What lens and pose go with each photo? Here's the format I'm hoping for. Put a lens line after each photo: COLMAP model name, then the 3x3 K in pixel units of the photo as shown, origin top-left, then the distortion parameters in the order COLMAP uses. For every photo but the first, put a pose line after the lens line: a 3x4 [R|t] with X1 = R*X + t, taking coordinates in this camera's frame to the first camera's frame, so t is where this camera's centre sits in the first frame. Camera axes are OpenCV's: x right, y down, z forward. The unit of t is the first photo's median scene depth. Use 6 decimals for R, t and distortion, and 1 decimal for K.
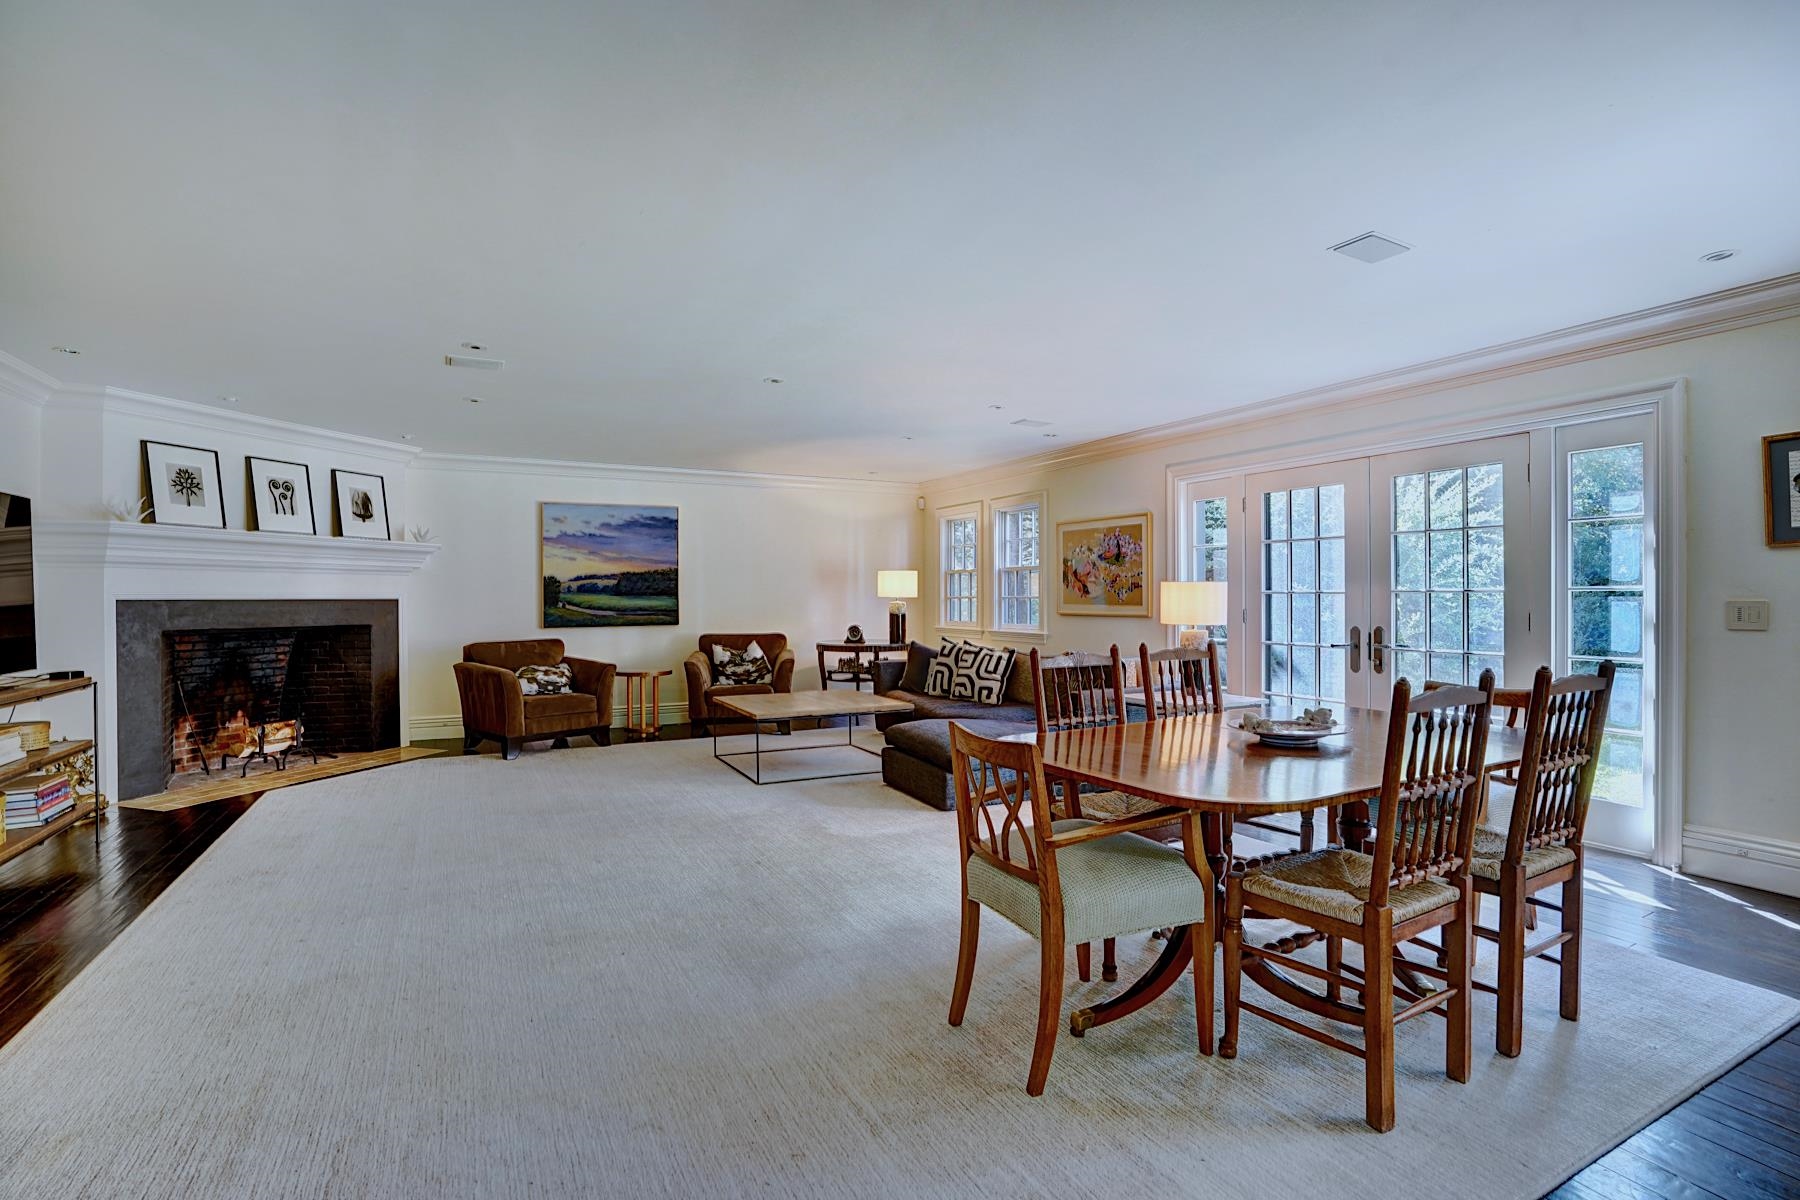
lens RADIAL K [[826.5, 0, 917.2], [0, 826.5, 596.8], [0, 0, 1]] dist [-0.069626, 0.027945]
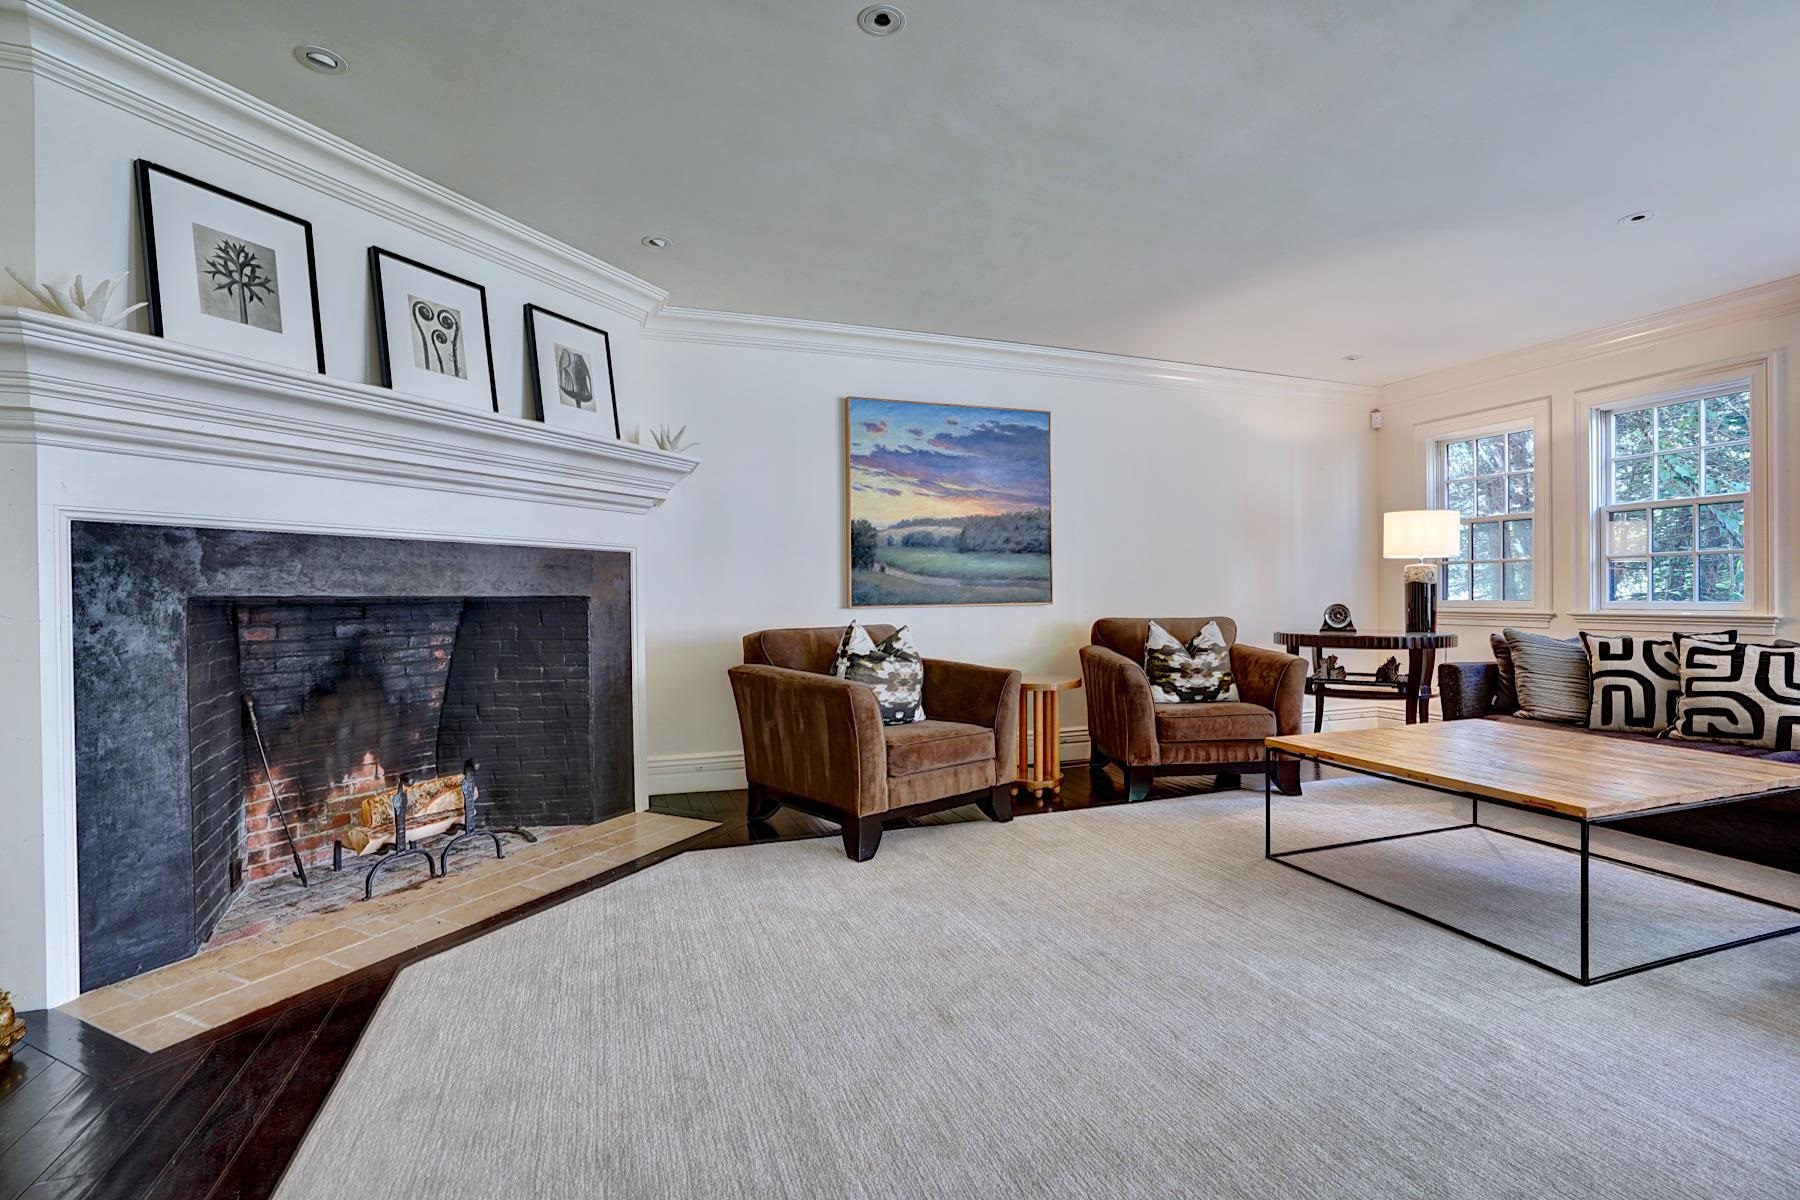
lens RADIAL K [[782.6, 0, 928.6], [0, 782.6, 599.7], [0, 0, 1]] dist [-0.076993, 0.023403]
pose [[0.993416, -0.000818, -0.114560, -0.387220], [0.001749, 0.999966, 0.008032, 0.033468], [0.114550, -0.008179, 0.993384, 0.502266]]
